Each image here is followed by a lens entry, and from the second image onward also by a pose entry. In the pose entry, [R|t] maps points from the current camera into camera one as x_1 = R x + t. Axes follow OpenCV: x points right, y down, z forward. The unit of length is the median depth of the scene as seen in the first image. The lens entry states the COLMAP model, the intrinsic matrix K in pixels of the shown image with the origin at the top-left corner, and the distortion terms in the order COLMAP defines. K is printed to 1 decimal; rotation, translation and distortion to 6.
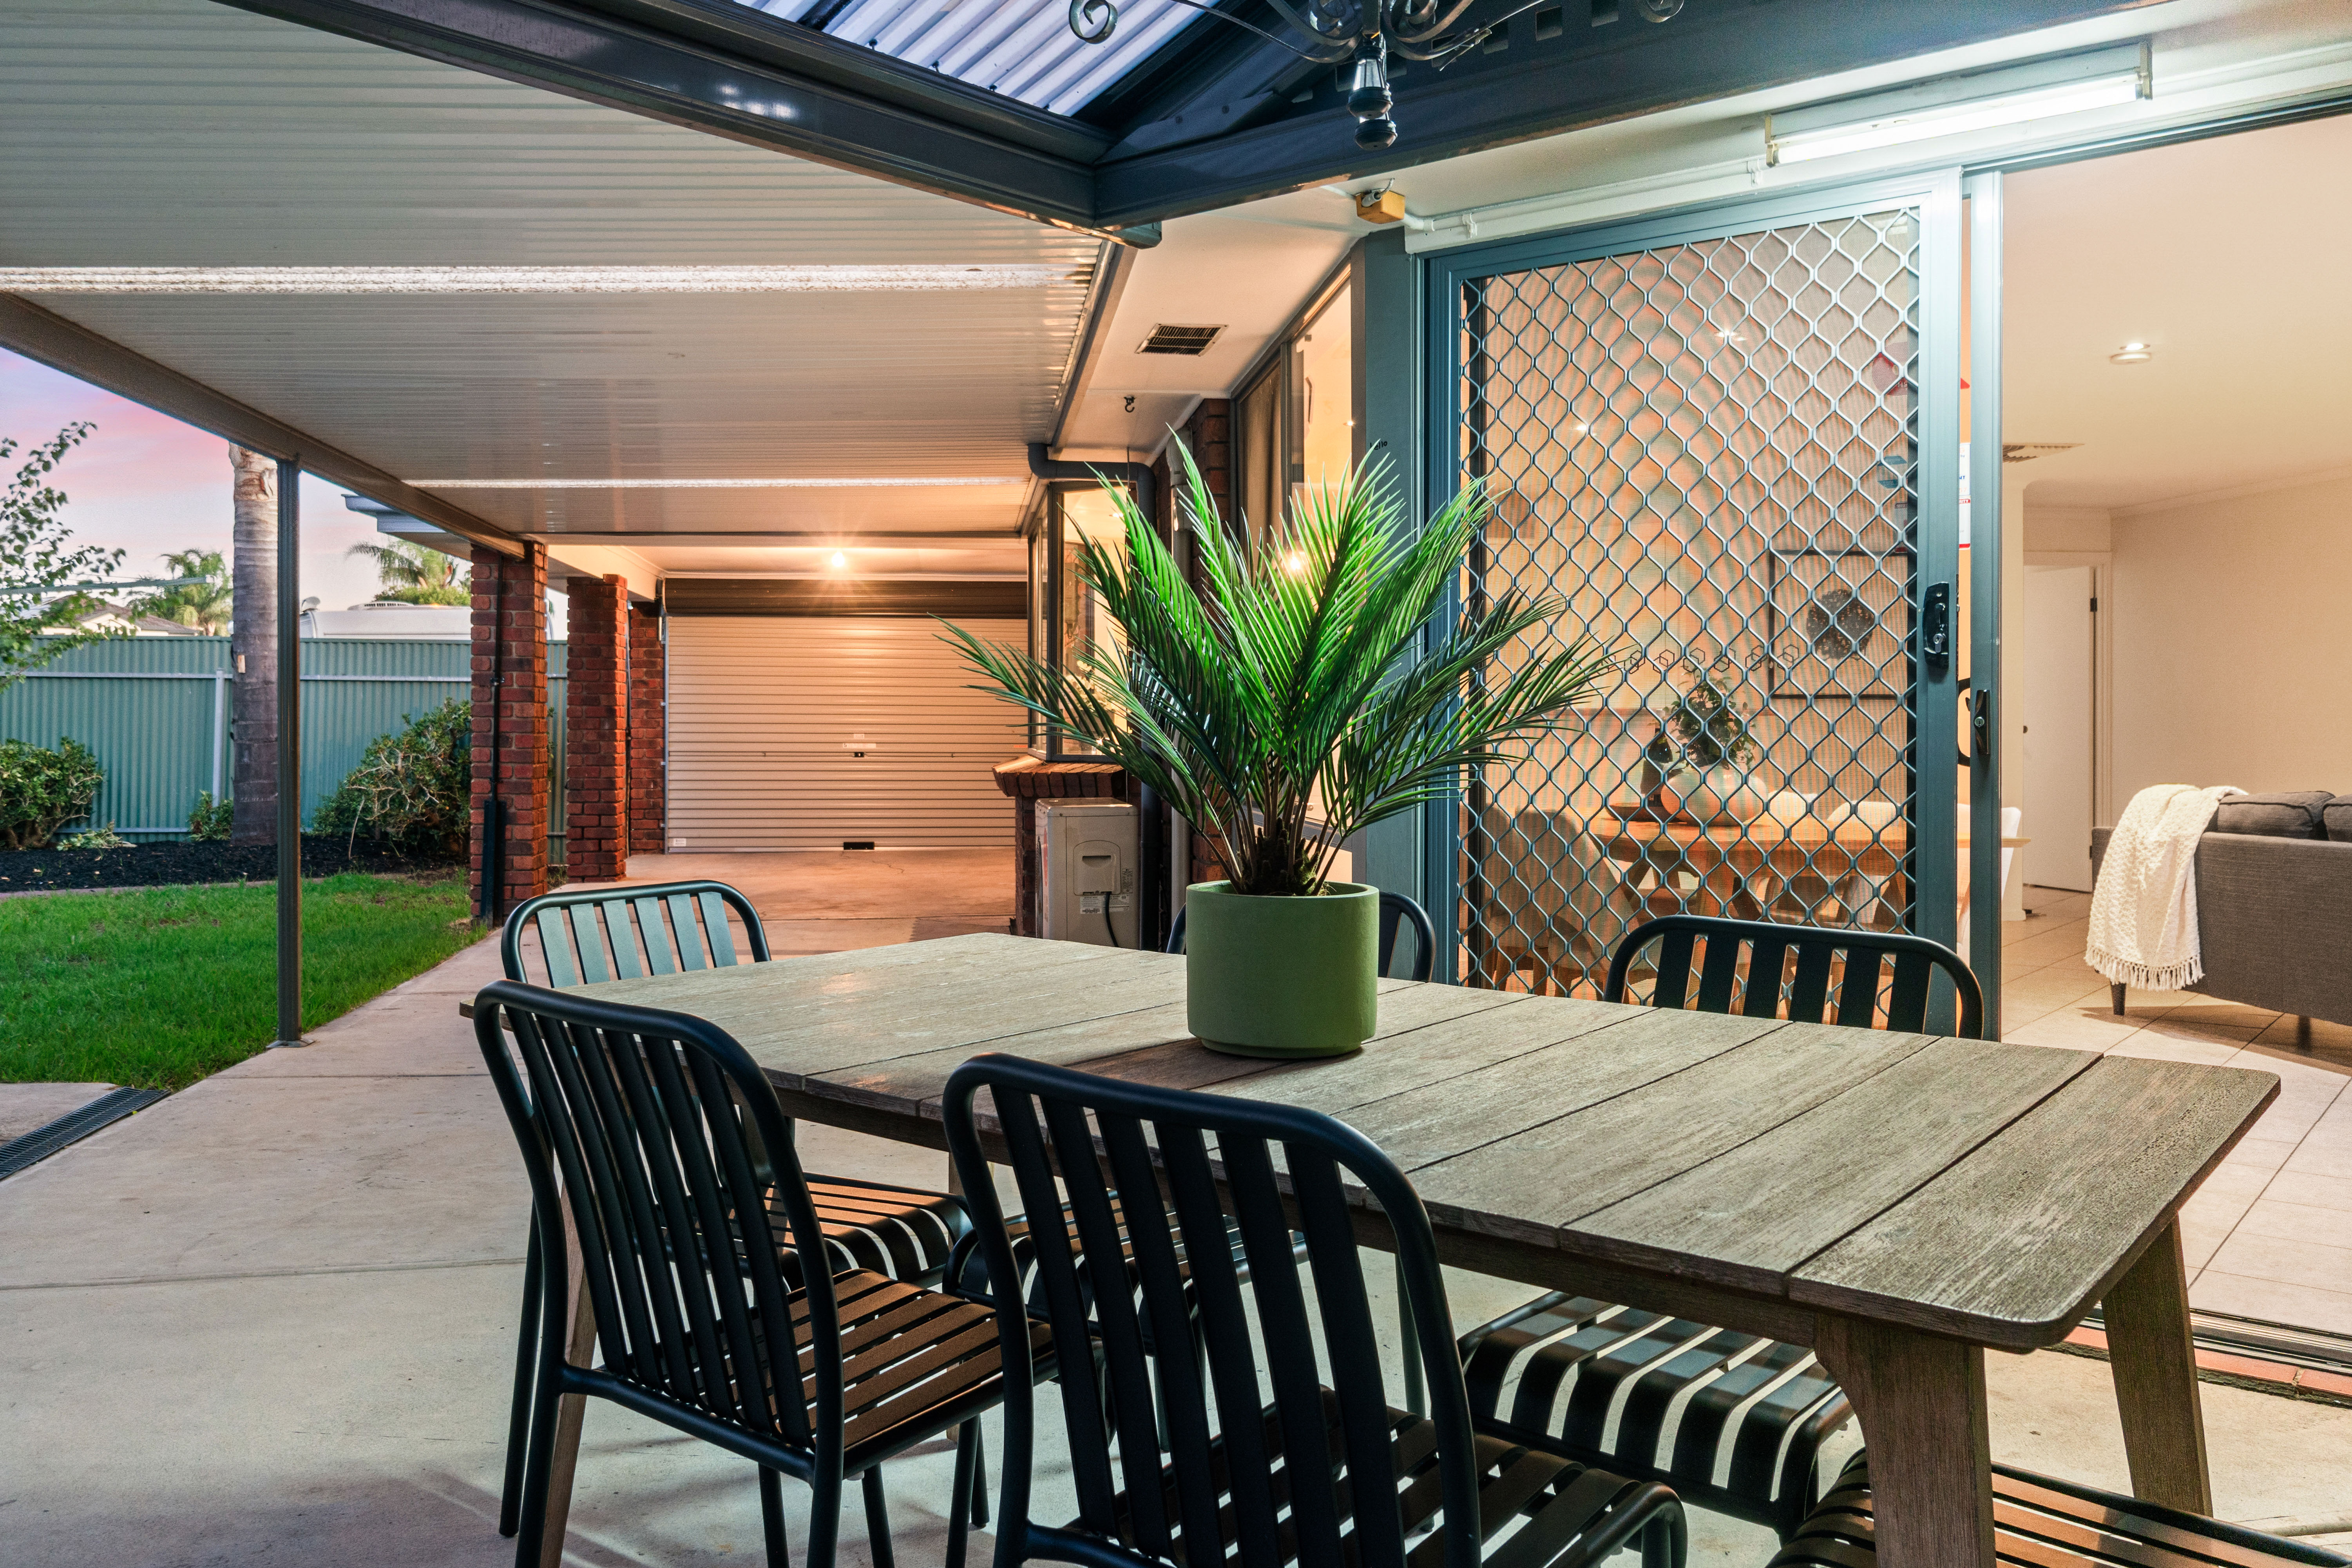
lens RADIAL K [[1857.1, 0, 1170.1], [0, 1857.1, 768.6], [0, 0, 1]] dist [-0.002670, -0.006798]
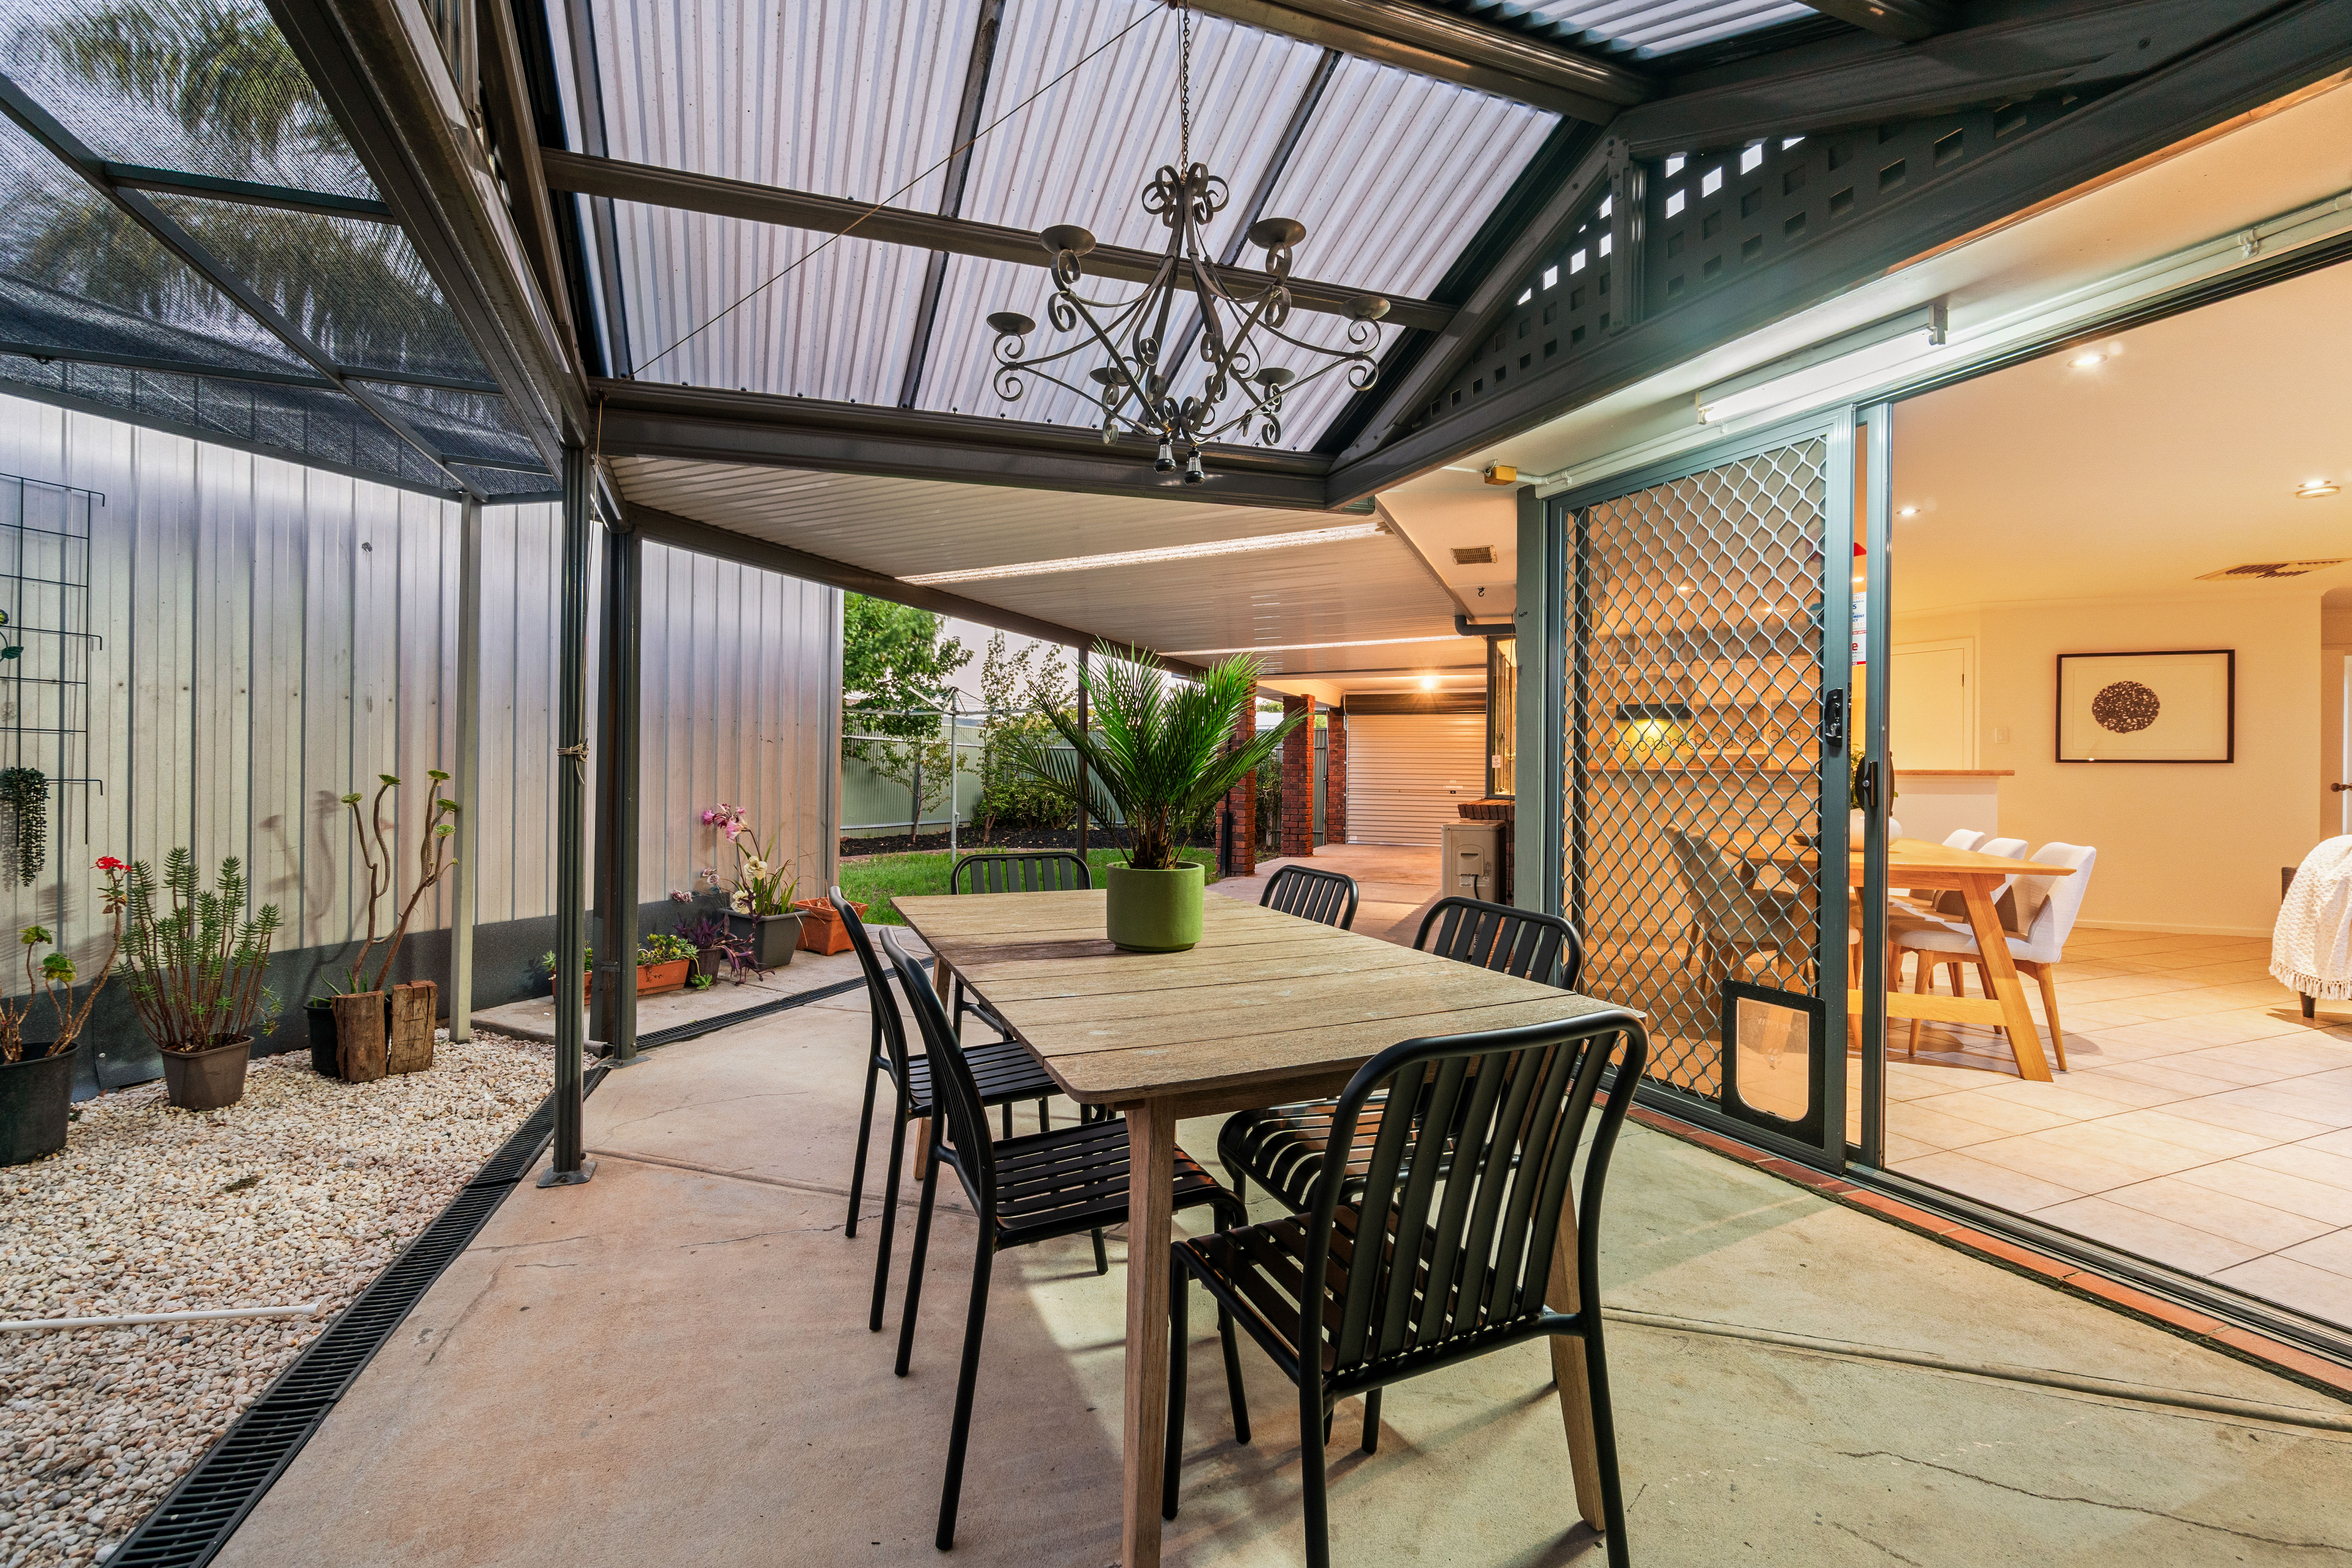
lens RADIAL K [[1045.3, 0, 1171.7], [0, 1045.3, 773.1], [0, 0, 1]] dist [0.001232, 0.000108]
pose [[0.878747, 0.007172, -0.477234, 0.107046], [-0.018345, 0.999656, -0.018756, -0.002611], [0.476936, 0.025237, 0.878576, 0.008126]]
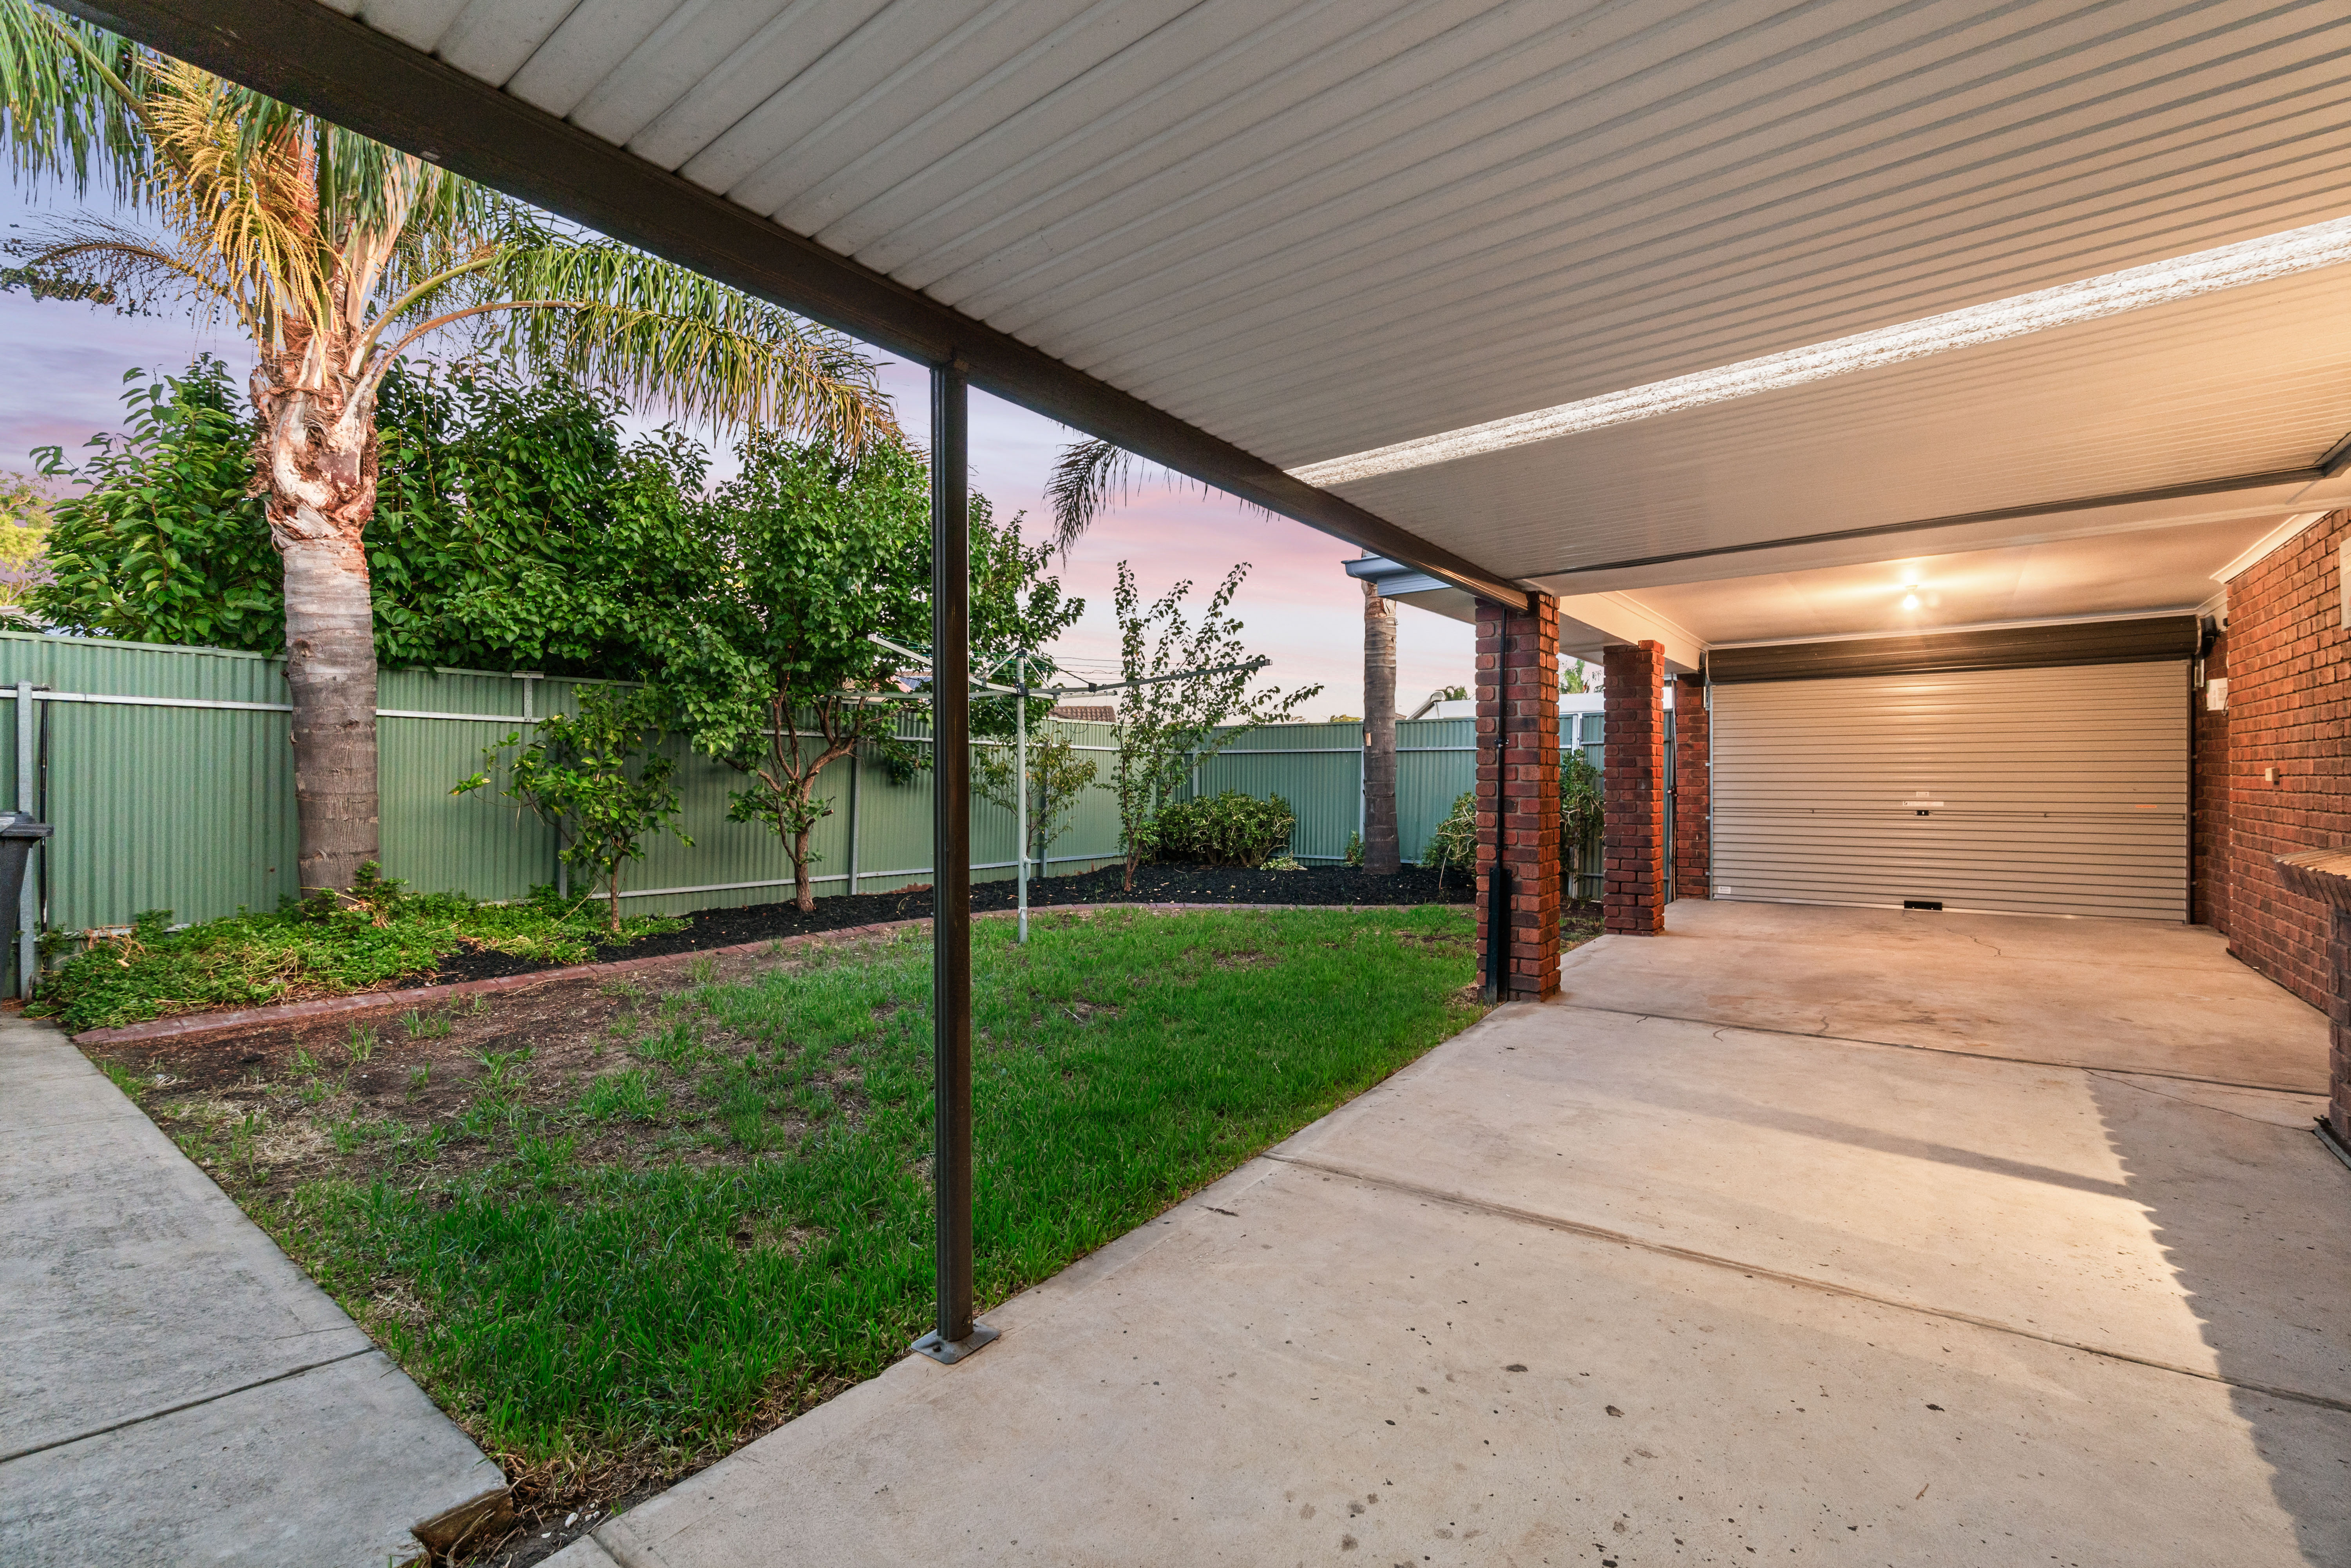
lens RADIAL K [[1044.9, 0, 1171.2], [0, 1044.9, 773.1], [0, 0, 1]] dist [0.001232, 0.000108]
pose [[0.727720, -0.009005, -0.685815, -0.116474], [-0.010569, 0.999648, -0.024342, -0.016608], [0.685793, 0.024962, 0.727369, 0.486864]]
